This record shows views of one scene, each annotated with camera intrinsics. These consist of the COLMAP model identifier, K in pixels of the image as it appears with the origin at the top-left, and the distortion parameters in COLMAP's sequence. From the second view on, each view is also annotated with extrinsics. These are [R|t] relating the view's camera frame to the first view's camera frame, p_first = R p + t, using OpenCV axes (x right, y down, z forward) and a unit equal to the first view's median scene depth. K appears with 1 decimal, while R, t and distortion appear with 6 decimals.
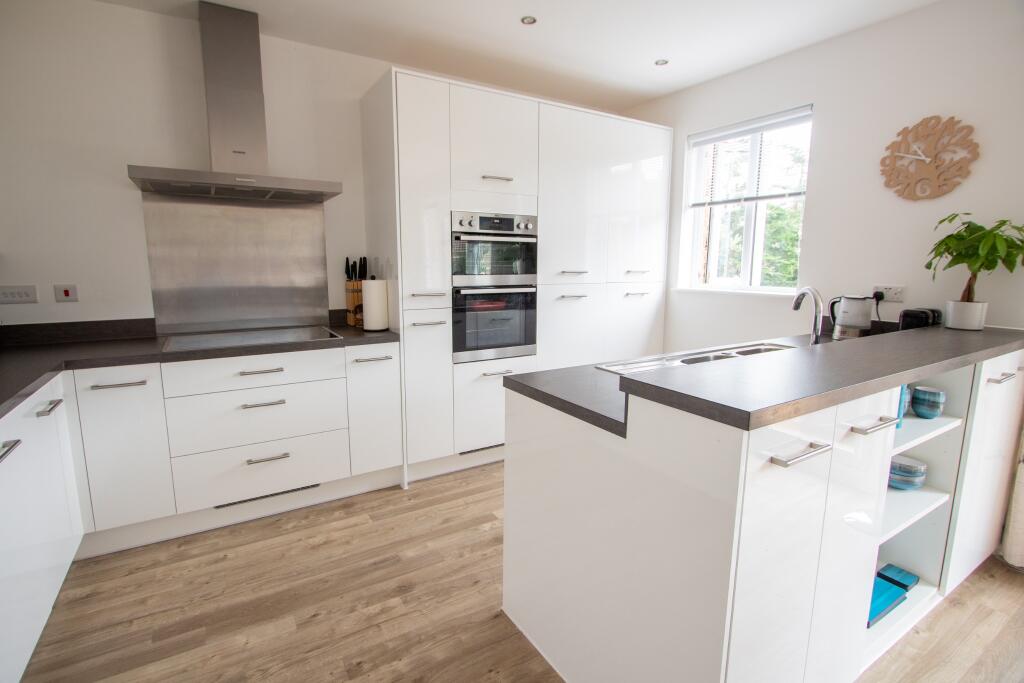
lens RADIAL K [[473.2, 0, 509.9], [0, 473.2, 337.4], [0, 0, 1]] dist [0.001115, 0.000360]
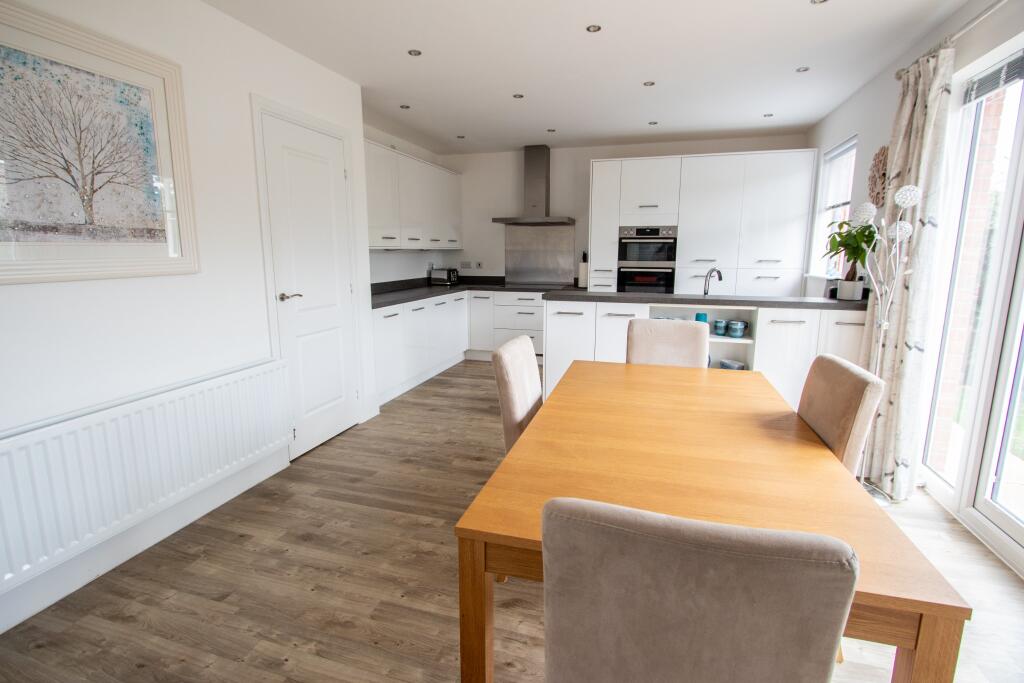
lens RADIAL K [[505.4, 0, 512.0], [0, 505.4, 341.5], [0, 0, 1]] dist [0.001445, 0.000169]
pose [[0.660936, 0.130918, -0.738934, 1.069185], [-0.116100, 0.990648, 0.071669, 0.086823], [0.741407, 0.038422, 0.669955, -0.613272]]
